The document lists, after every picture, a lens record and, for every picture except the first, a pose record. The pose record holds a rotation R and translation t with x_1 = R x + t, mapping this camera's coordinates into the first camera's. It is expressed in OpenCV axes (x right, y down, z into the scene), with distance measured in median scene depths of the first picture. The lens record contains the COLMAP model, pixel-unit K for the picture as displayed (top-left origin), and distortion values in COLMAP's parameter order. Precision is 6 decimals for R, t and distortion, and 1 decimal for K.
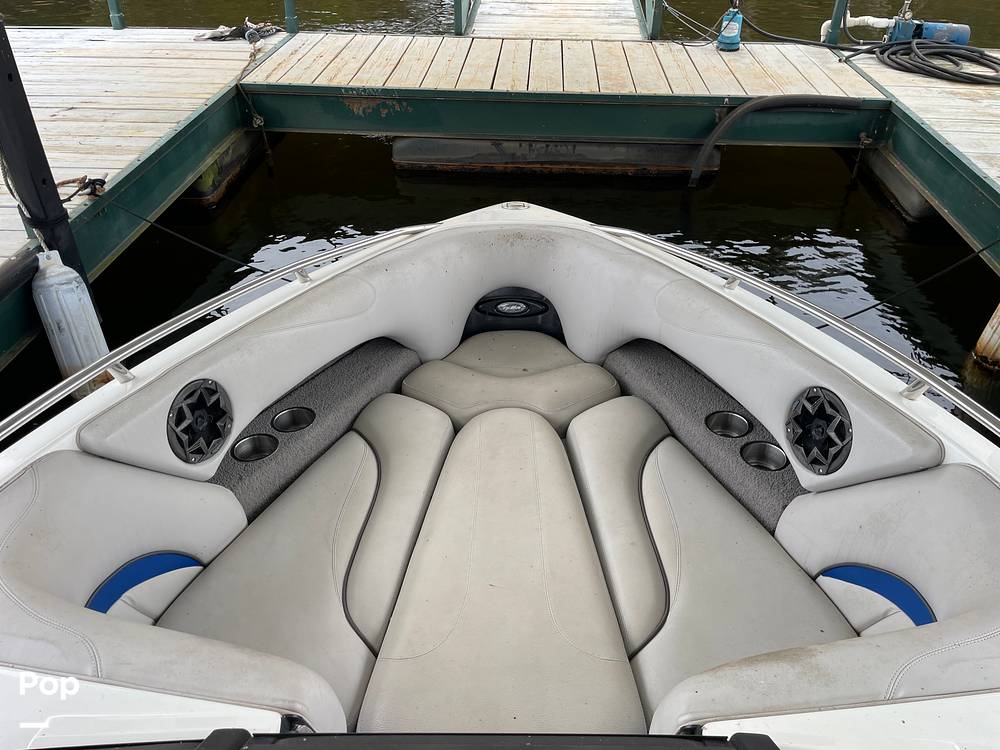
lens RADIAL K [[751.5, 0, 493.3], [0, 751.5, 380.7], [0, 0, 1]] dist [0.068692, -0.089640]
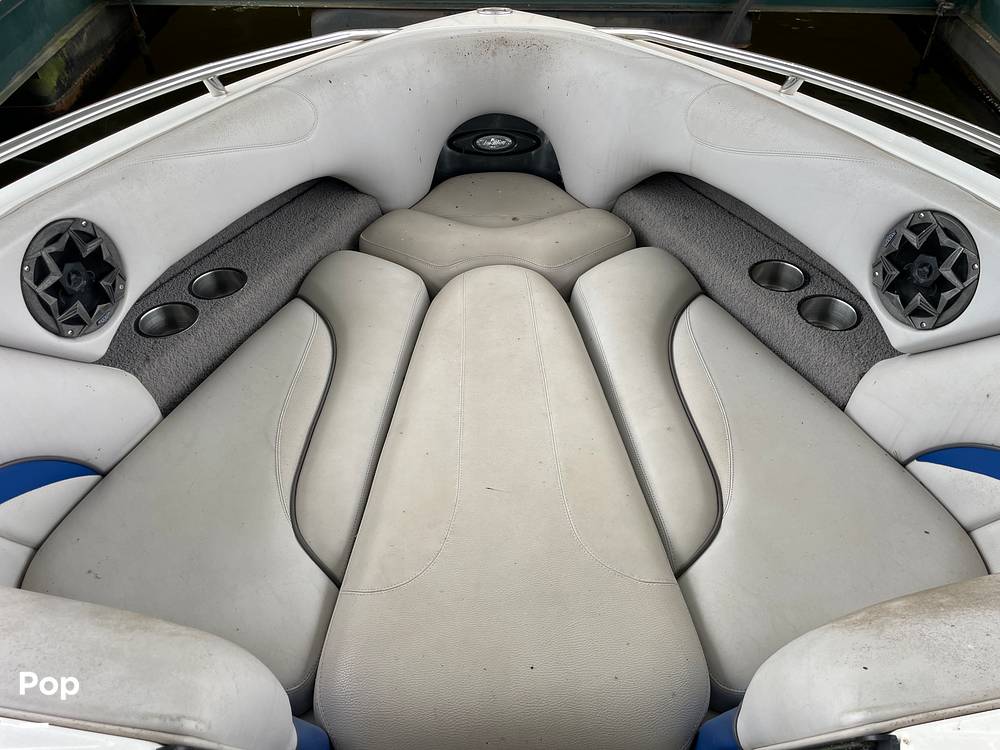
lens RADIAL K [[751.5, 0, 496.3], [0, 751.5, 384.9], [0, 0, 1]] dist [0.068692, -0.089640]
pose [[0.998533, -0.028245, 0.046188, -0.023961], [0.021012, 0.988433, 0.150198, 0.049710], [-0.049896, -0.149007, 0.987576, 0.240172]]
